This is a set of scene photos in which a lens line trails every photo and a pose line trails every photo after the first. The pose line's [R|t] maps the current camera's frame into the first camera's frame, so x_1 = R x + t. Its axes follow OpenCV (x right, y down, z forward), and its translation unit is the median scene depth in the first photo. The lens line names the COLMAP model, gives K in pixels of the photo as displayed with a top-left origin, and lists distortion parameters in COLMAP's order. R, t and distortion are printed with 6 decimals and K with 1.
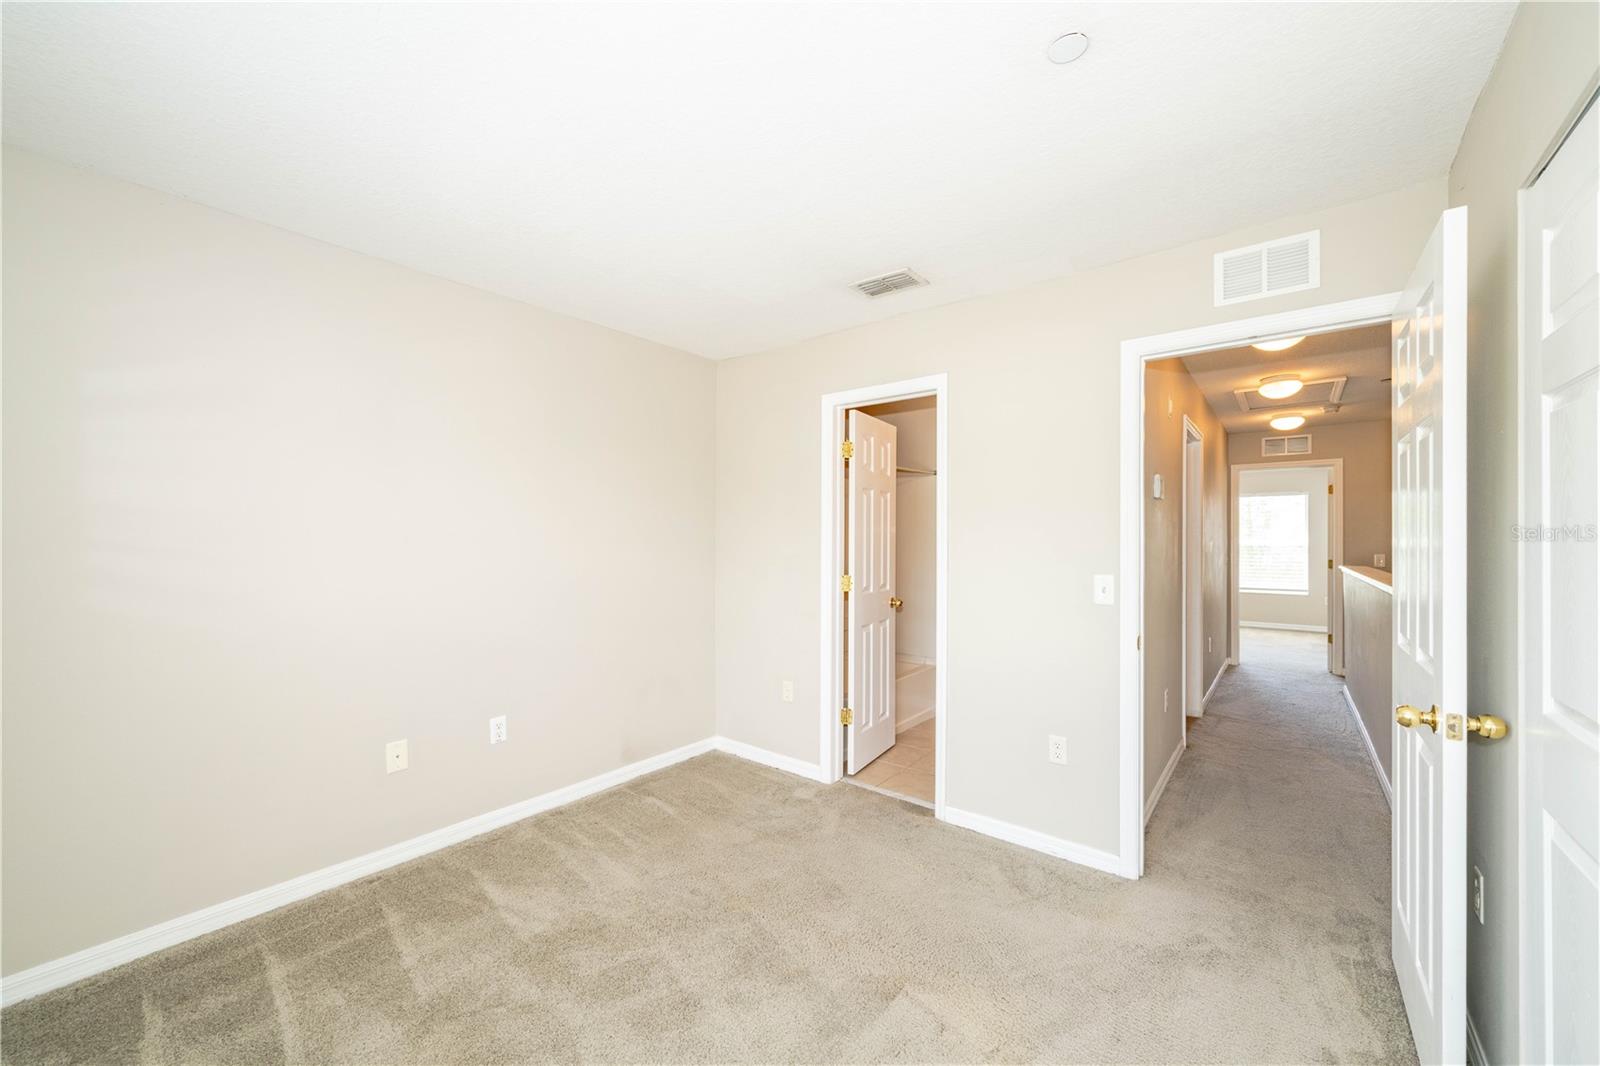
lens RADIAL K [[620.4, 0, 801.2], [0, 620.4, 536.9], [0, 0, 1]] dist [-0.013428, 0.002211]
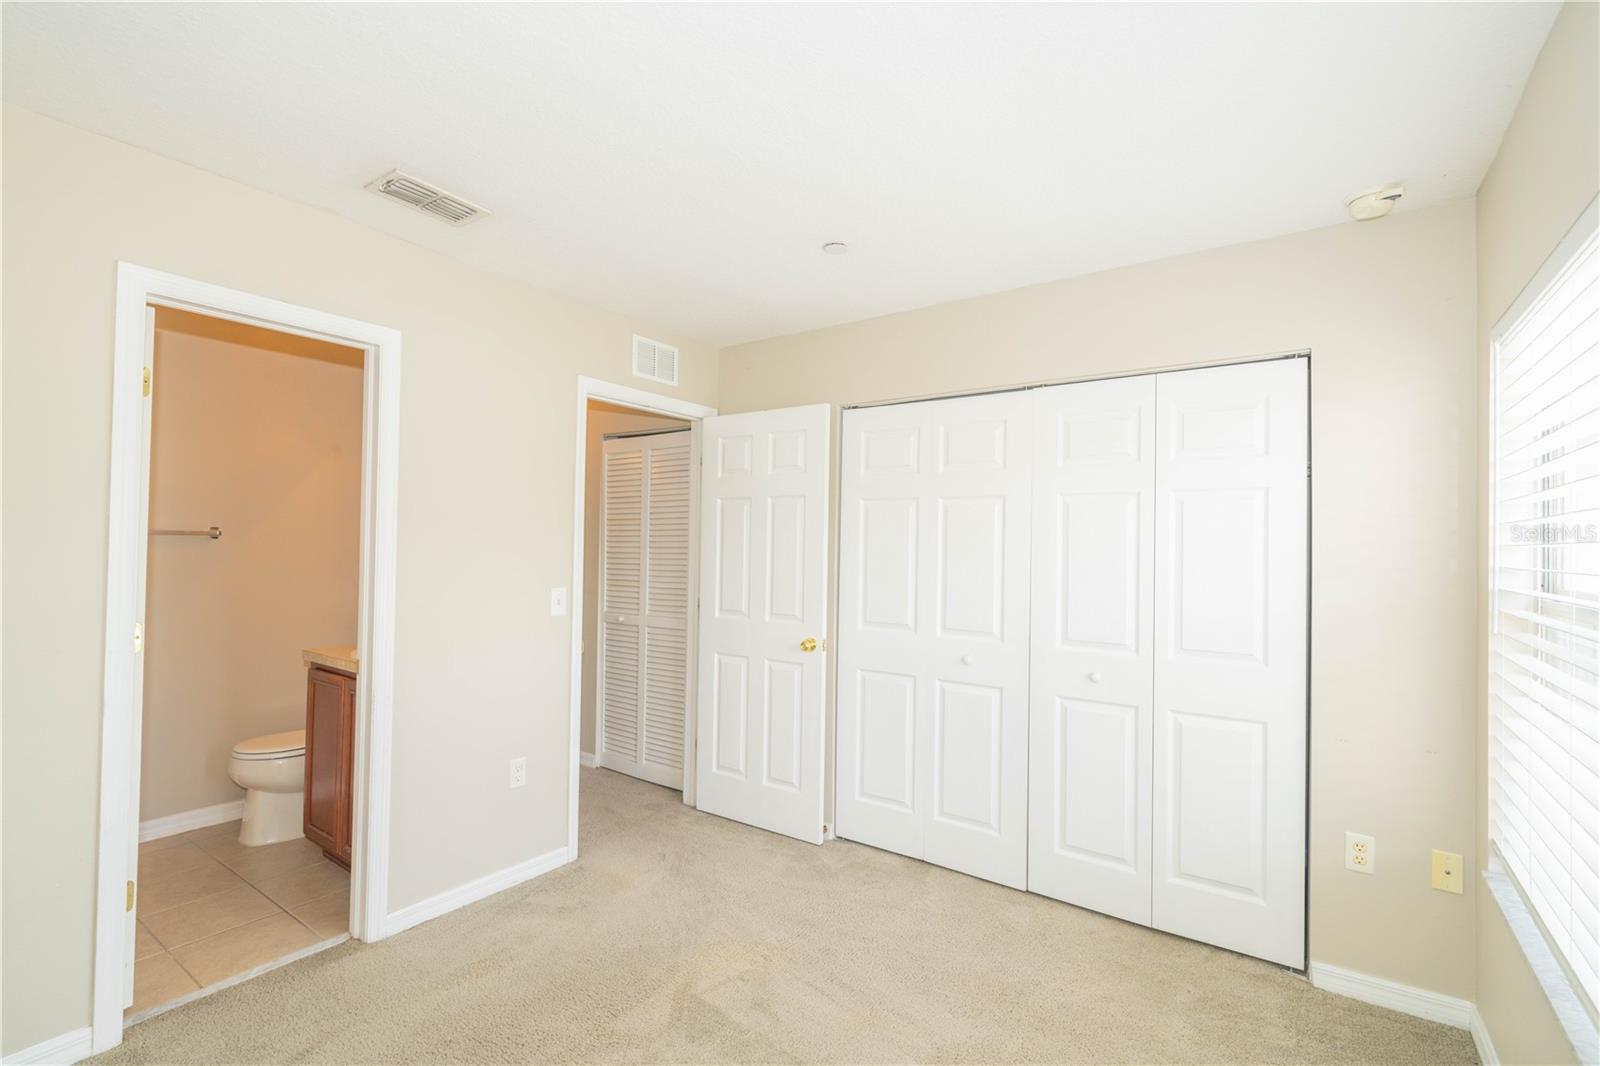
lens RADIAL K [[720.0, 0, 810.3], [0, 720.0, 542.3], [0, 0, 1]] dist [0.001894, 0.000295]
pose [[-0.067616, 0.008005, 0.997679, -0.771163], [-0.016224, 0.999827, -0.009121, -0.012763], [-0.997580, -0.016803, -0.067474, 0.652449]]
